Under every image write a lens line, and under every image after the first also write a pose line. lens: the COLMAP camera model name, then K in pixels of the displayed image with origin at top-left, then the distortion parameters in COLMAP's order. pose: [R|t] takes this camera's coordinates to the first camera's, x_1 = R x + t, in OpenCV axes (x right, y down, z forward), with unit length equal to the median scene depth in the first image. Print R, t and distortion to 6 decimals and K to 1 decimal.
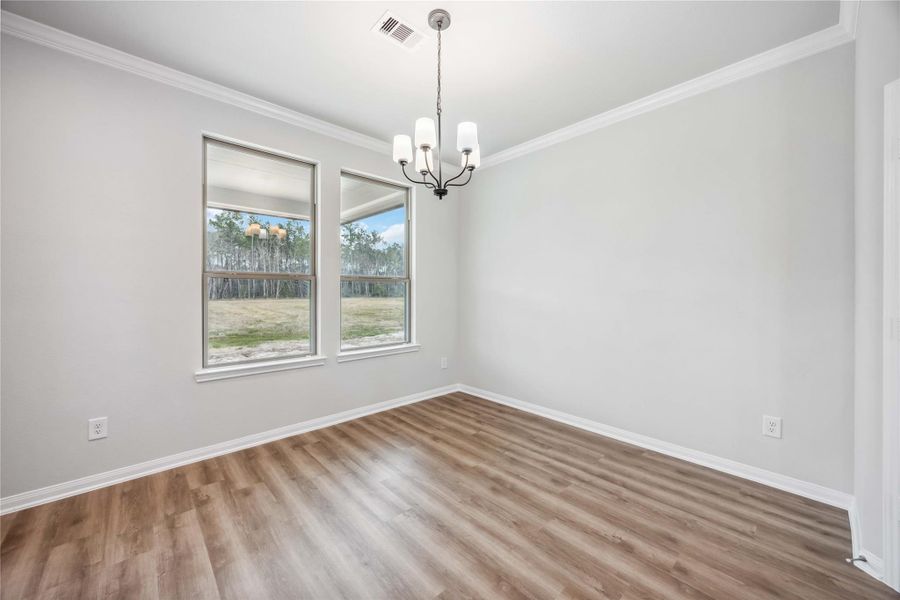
lens RADIAL K [[343.3, 0, 449.7], [0, 343.3, 296.0], [0, 0, 1]] dist [0.000354, 0.000320]
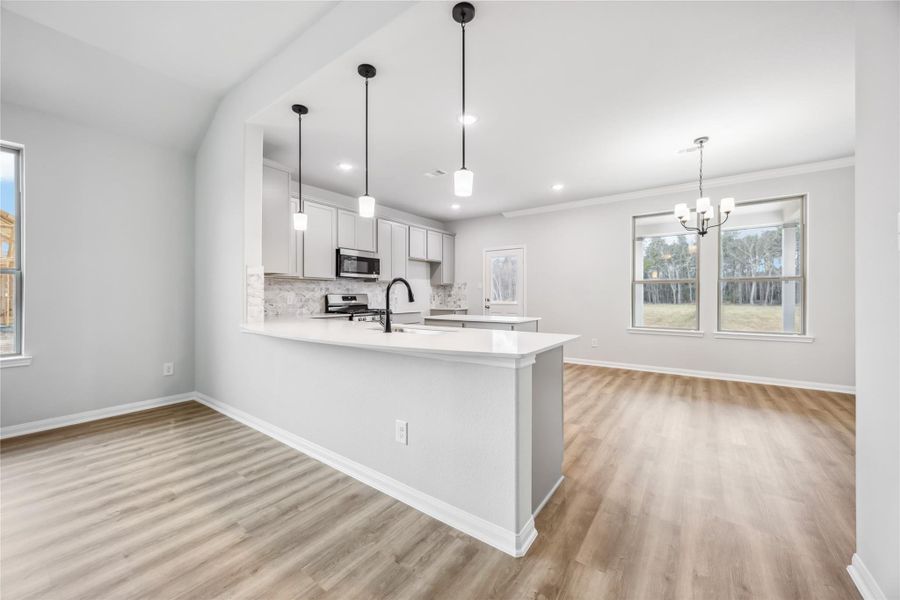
lens RADIAL K [[343.3, 0, 449.7], [0, 343.3, 296.0], [0, 0, 1]] dist [0.000354, 0.000320]
pose [[0.191637, -0.004978, -0.981453, 0.925714], [-0.009626, 0.999930, -0.006951, 0.036017], [0.981419, 0.010780, 0.191576, -0.408936]]
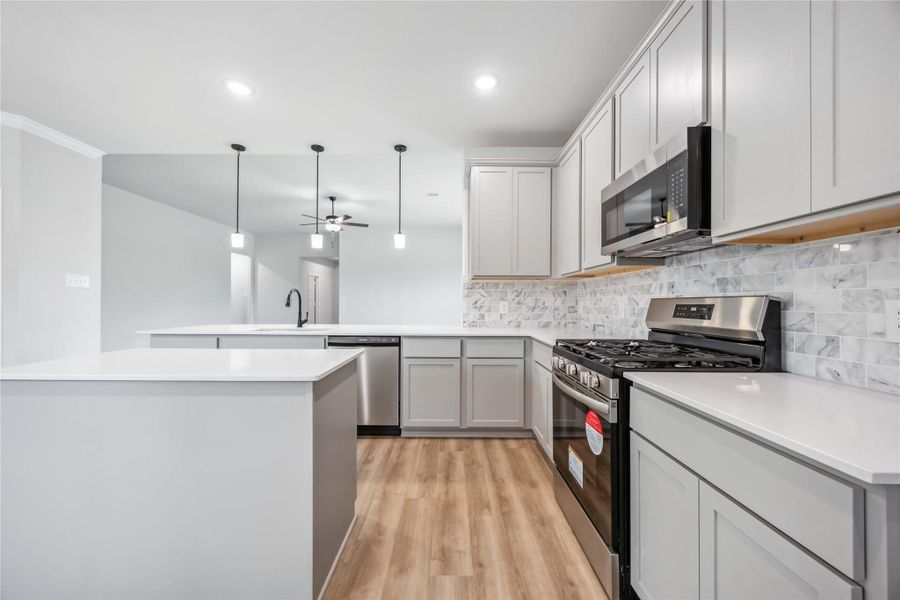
lens RADIAL K [[341.1, 0, 450.0], [0, 341.1, 300.0], [0, 0, 1]] dist [0.000715, 0.000096]
pose [[-0.733129, -0.000019, 0.680089, -0.952626], [0.005091, 0.999972, 0.005515, 0.018128], [-0.680070, 0.007506, -0.733109, 0.082182]]
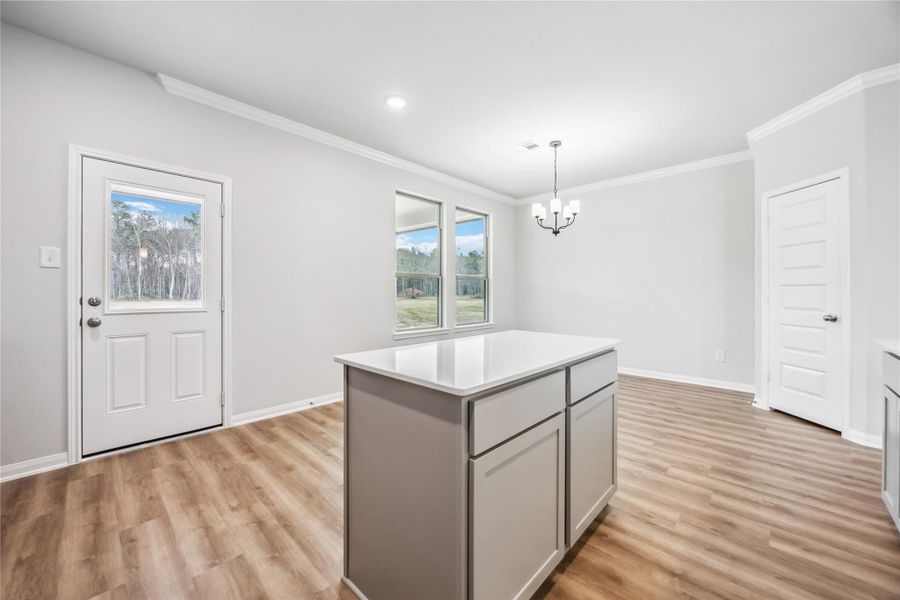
lens RADIAL K [[345.9, 0, 453.0], [0, 345.9, 294.4], [0, 0, 1]] dist [-0.001601, -0.000214]
pose [[0.997391, -0.002941, 0.072133, -0.456186], [0.003249, 0.999986, -0.004156, 0.031770], [-0.072119, 0.004380, 0.997386, -0.545983]]
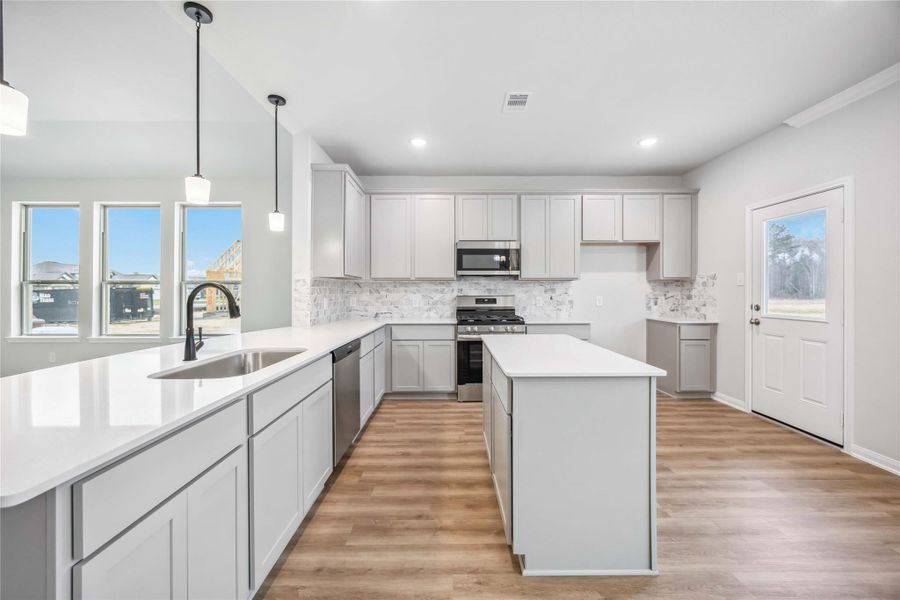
lens RADIAL K [[343.3, 0, 449.7], [0, 343.3, 296.0], [0, 0, 1]] dist [0.000354, 0.000320]
pose [[-0.678504, 0.006024, -0.734572, 0.268477], [-0.009958, 0.999799, 0.017397, -0.003124], [0.734530, 0.019119, -0.678307, 0.272299]]
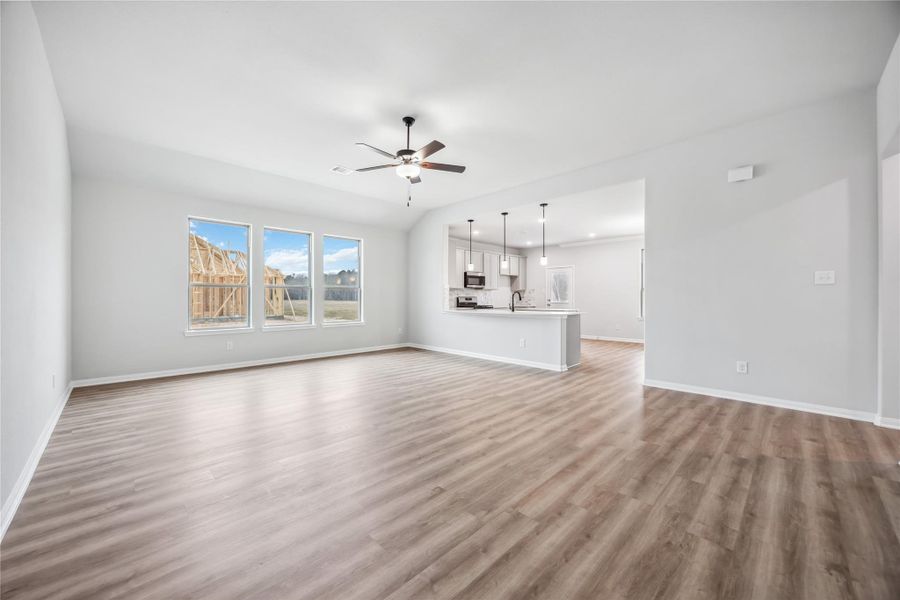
lens RADIAL K [[343.3, 0, 449.7], [0, 343.3, 296.0], [0, 0, 1]] dist [0.000354, 0.000320]
pose [[0.031087, -0.008309, -0.999482, 2.177532], [-0.011362, 0.999898, -0.008666, 0.041288], [0.999452, 0.011625, 0.030989, -0.834839]]
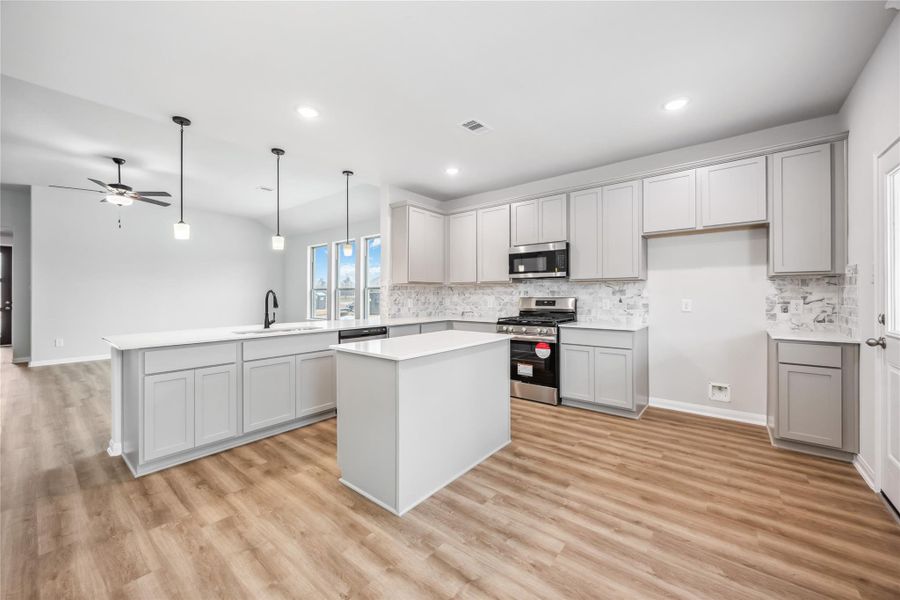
lens RADIAL K [[343.3, 0, 449.7], [0, 343.3, 296.0], [0, 0, 1]] dist [0.000354, 0.000320]
pose [[-0.990420, 0.001557, -0.138079, -0.279600], [-0.000692, 0.999868, 0.016242, -0.011115], [0.138086, 0.016182, -0.990288, 0.775844]]
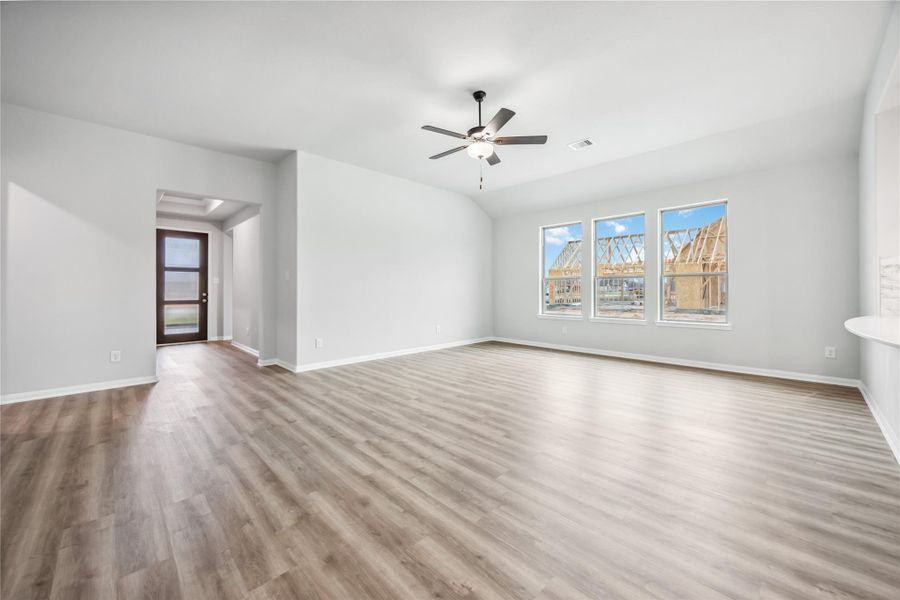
lens RADIAL K [[345.0, 0, 451.6], [0, 345.0, 288.2], [0, 0, 1]] dist [-0.000237, -0.000336]
pose [[-0.999548, 0.002687, -0.029946, 1.088138], [0.002432, 0.999961, 0.008548, 0.023777], [0.029967, 0.008471, -0.999515, 0.157906]]
